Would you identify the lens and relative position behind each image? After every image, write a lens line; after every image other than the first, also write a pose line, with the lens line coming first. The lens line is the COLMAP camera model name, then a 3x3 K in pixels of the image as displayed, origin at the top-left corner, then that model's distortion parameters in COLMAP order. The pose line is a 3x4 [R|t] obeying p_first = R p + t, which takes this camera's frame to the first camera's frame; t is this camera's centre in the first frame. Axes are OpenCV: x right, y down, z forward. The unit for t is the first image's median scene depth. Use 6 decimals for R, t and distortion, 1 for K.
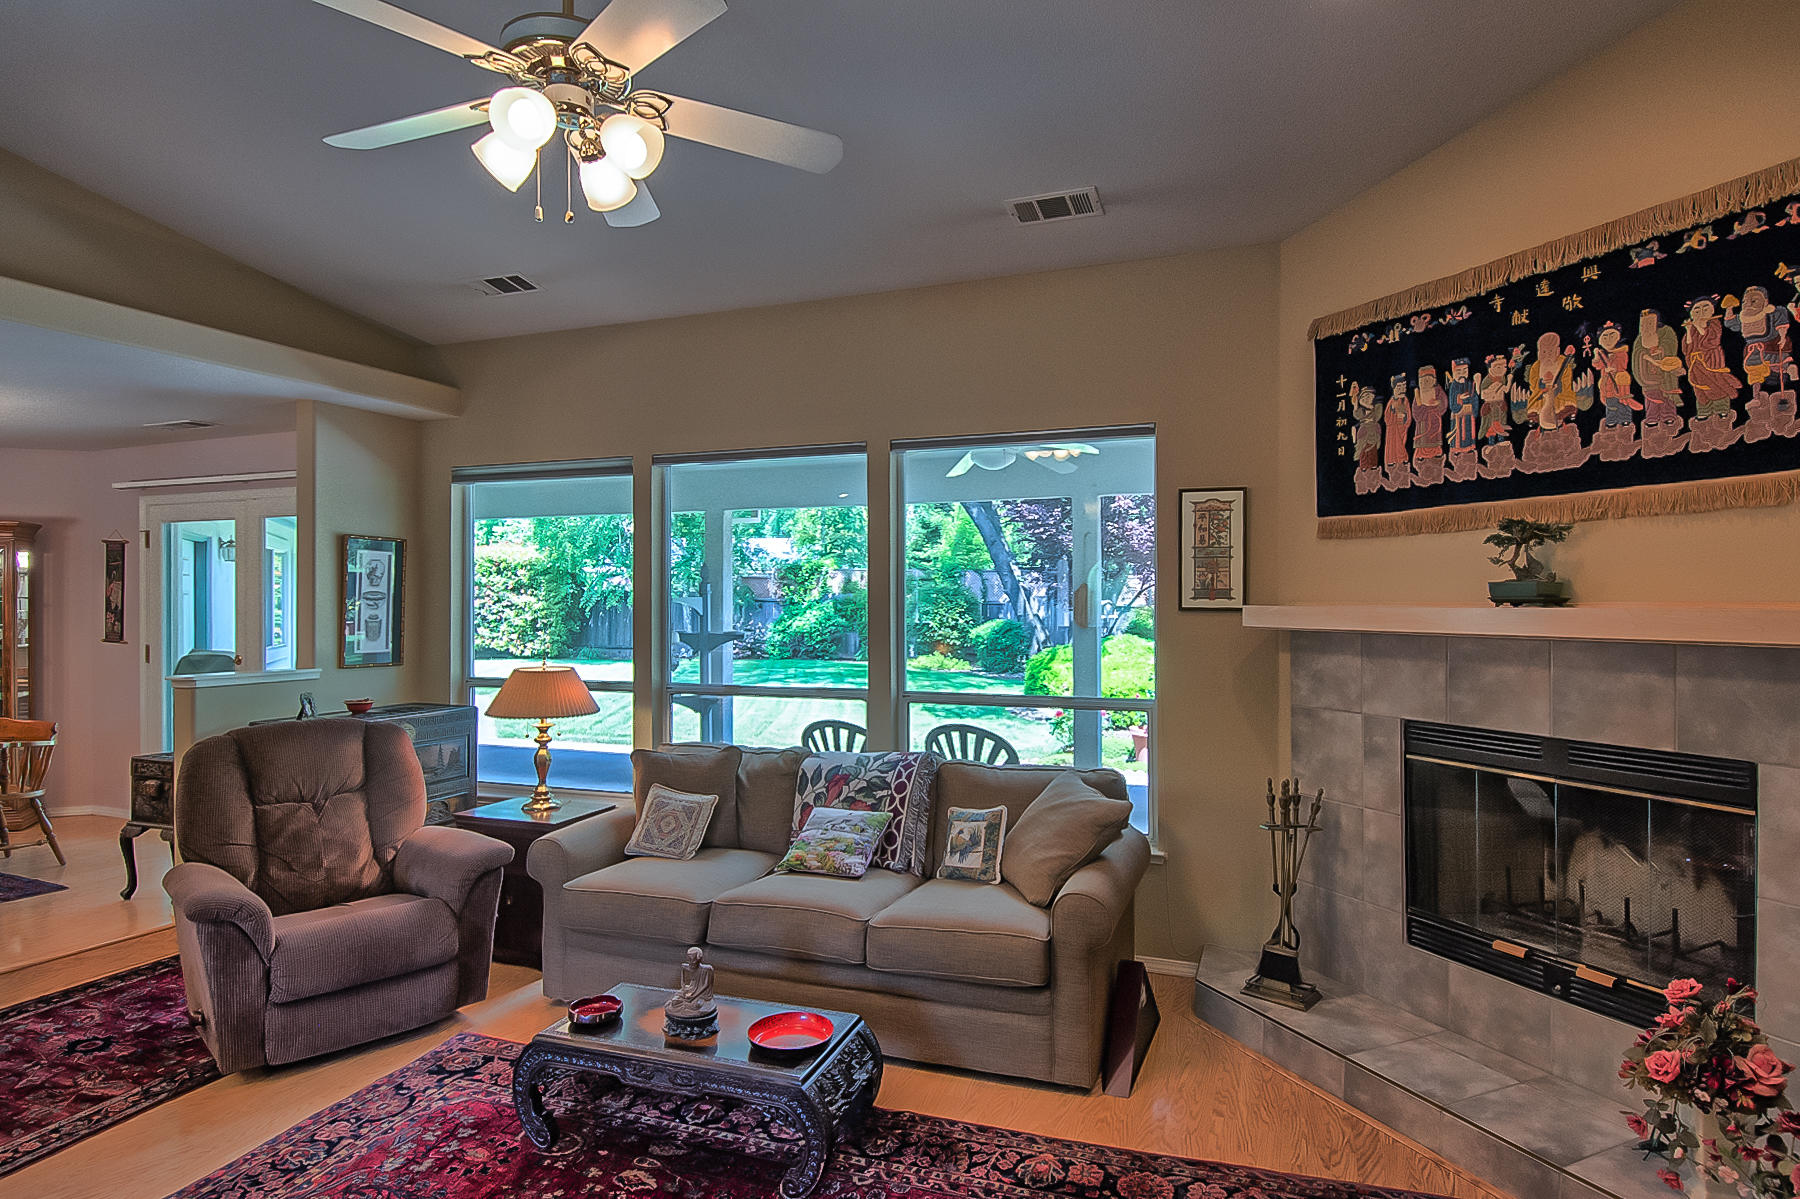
lens RADIAL K [[981.9, 0, 925.1], [0, 981.9, 601.8], [0, 0, 1]] dist [0.045303, -0.053657]
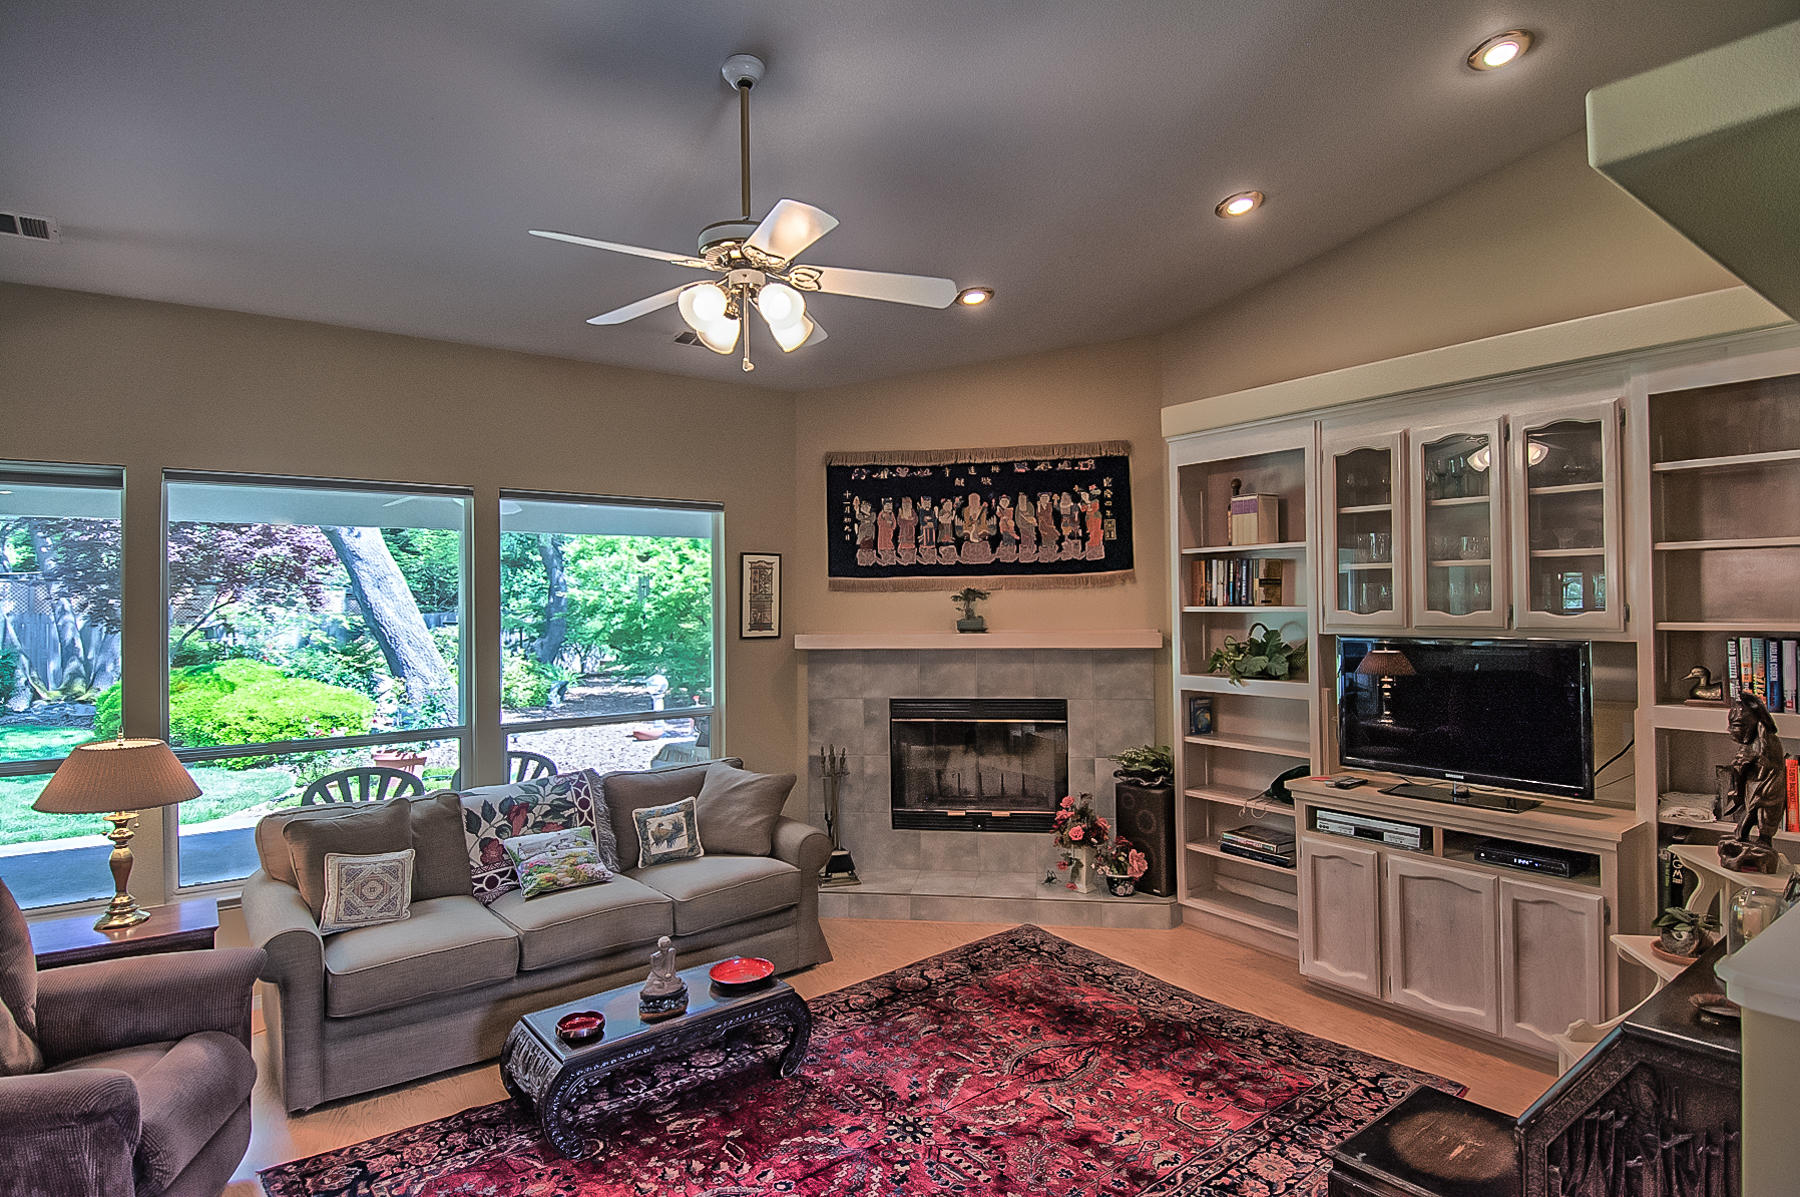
lens RADIAL K [[960.0, 0, 908.9], [0, 960.0, 589.1], [0, 0, 1]] dist [0.035472, -0.047904]
pose [[0.525811, 0.002991, 0.850596, -0.998465], [0.009805, 0.999906, -0.009577, -0.060072], [-0.850545, 0.013375, 0.525732, 0.102421]]
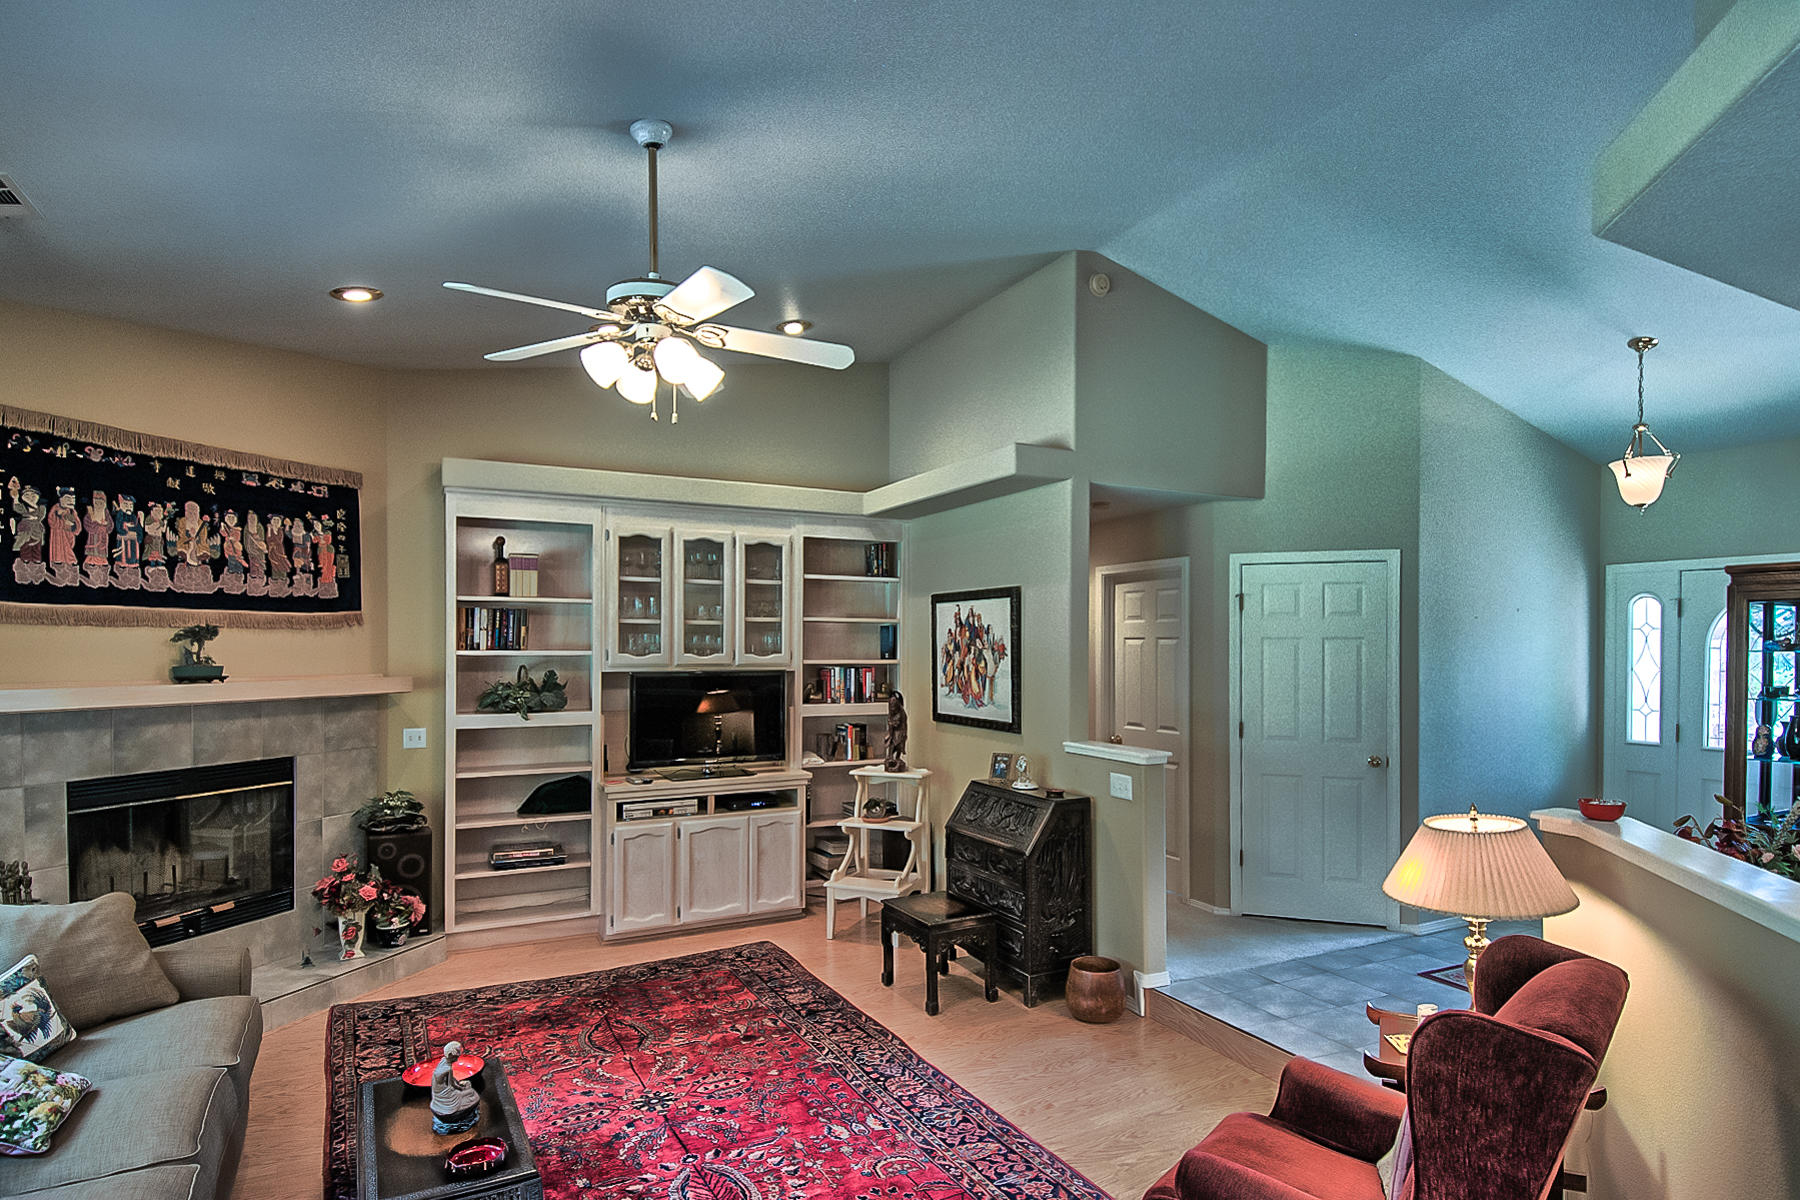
lens RADIAL K [[949.1, 0, 972.5], [0, 949.1, 661.0], [0, 0, 1]] dist [0.044866, -0.044841]
pose [[-0.778811, -0.010504, 0.627171, -1.149397], [-0.004131, 0.999924, 0.011617, -0.046198], [-0.627245, 0.006457, -0.778795, 1.309769]]
